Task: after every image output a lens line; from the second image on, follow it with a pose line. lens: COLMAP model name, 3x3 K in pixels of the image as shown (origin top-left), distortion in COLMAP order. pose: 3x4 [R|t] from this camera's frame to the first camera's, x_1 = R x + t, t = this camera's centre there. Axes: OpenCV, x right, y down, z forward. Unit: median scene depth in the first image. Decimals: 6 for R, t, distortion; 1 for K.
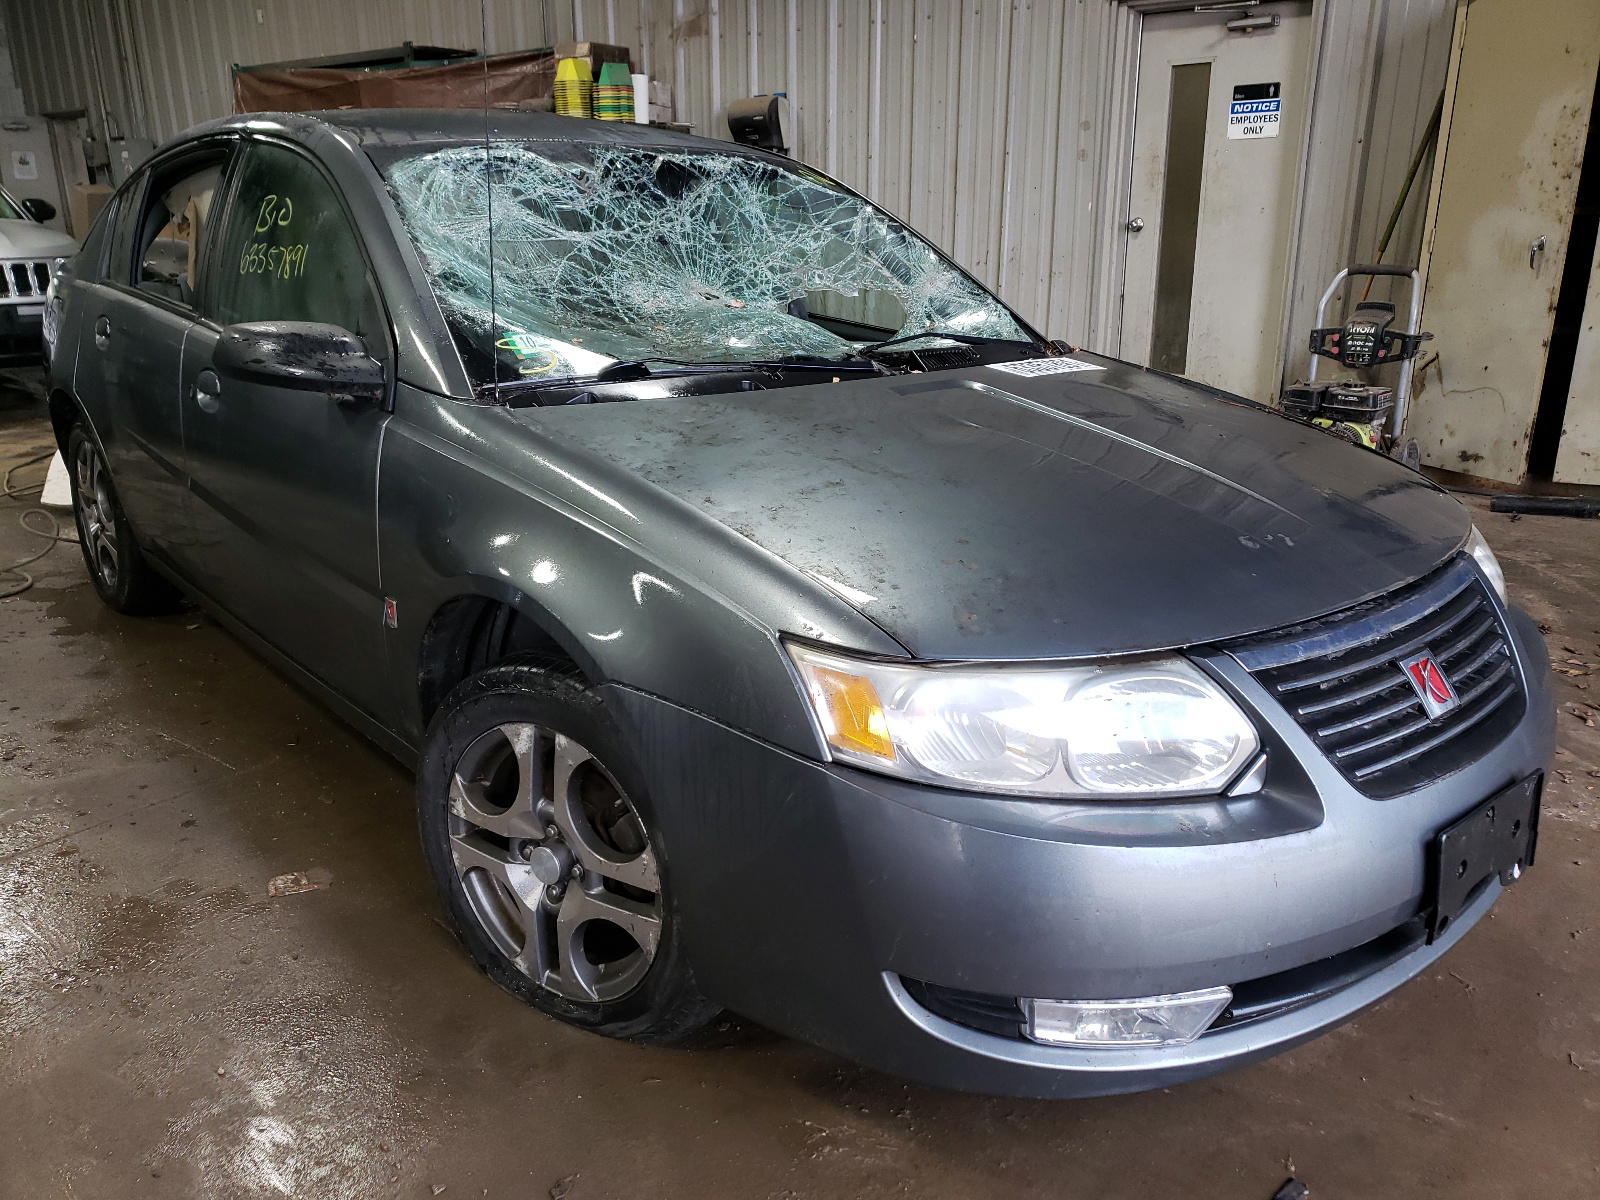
lens RADIAL K [[1217.7, 0, 801.6], [0, 1217.7, 597.9], [0, 0, 1]] dist [0.005582, -0.000122]
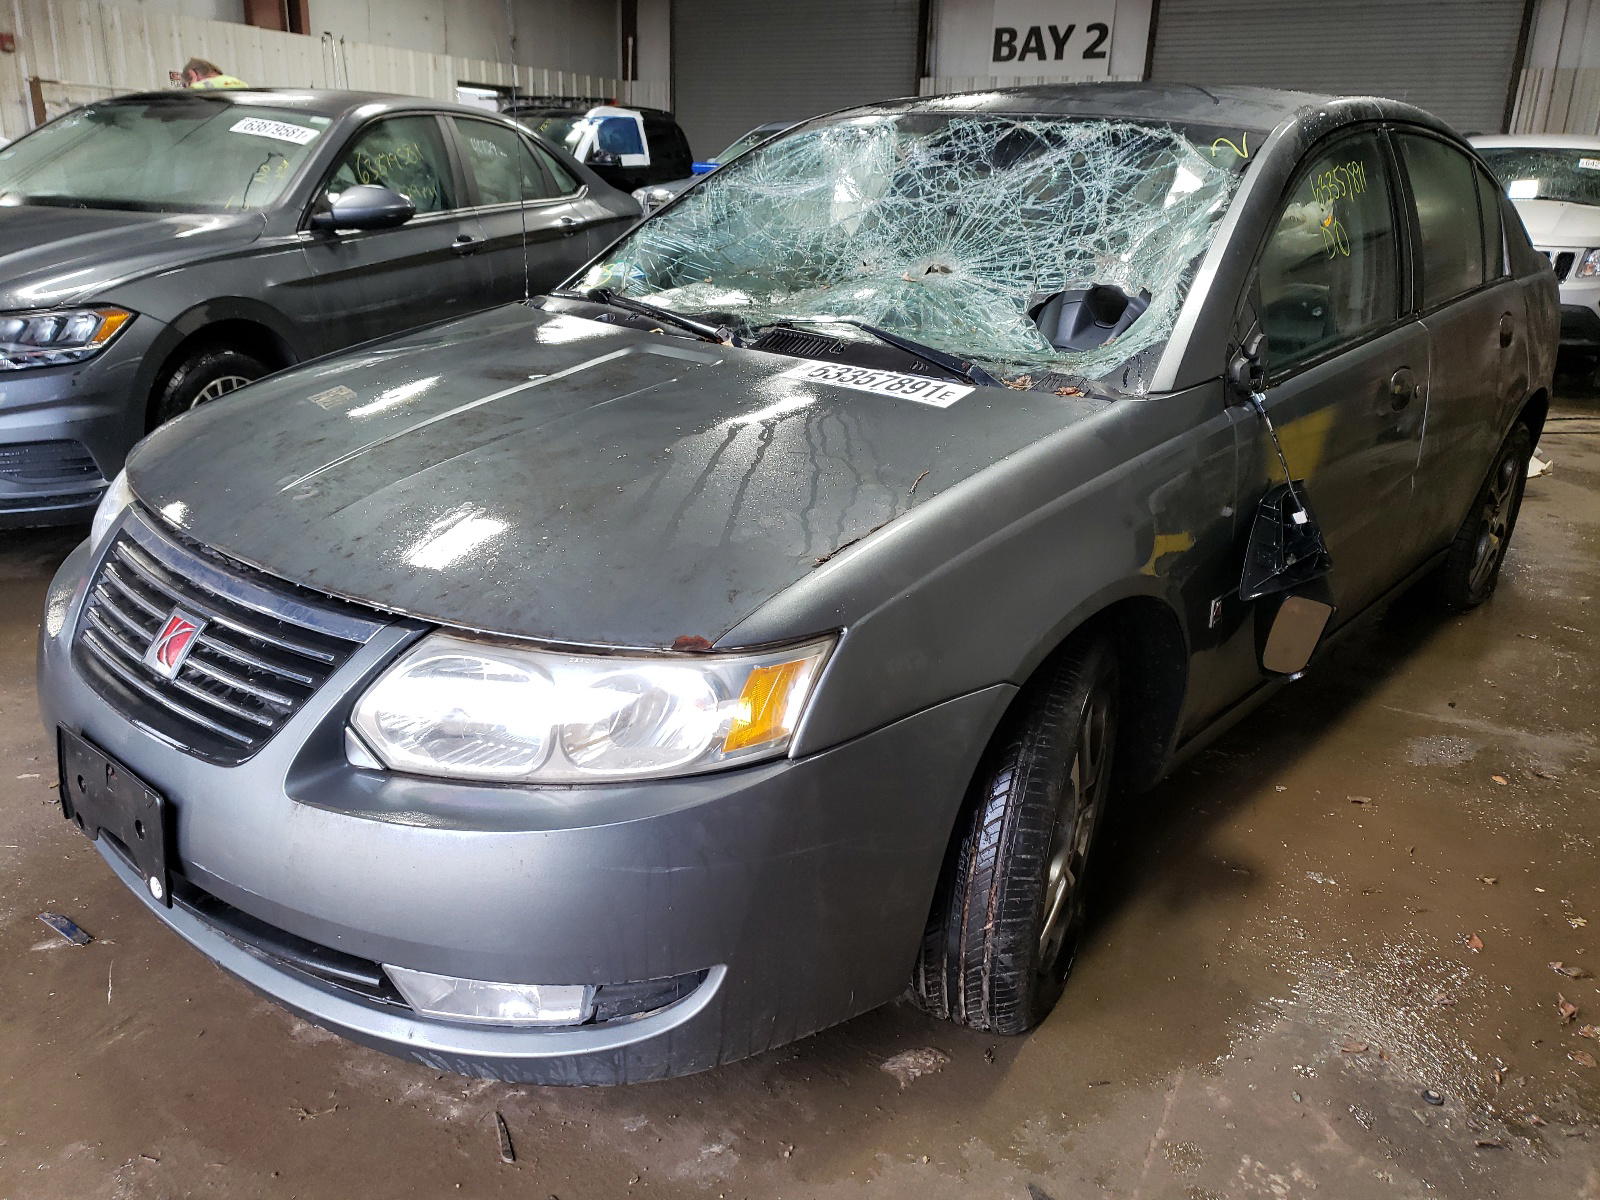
lens RADIAL K [[1217.7, 0, 801.1], [0, 1217.7, 597.6], [0, 0, 1]] dist [0.005582, -0.000122]
pose [[0.144682, 0.330600, -0.932615, 0.868732], [-0.329452, 0.904849, 0.269647, -0.229626], [0.933021, 0.268239, 0.239832, 0.713175]]
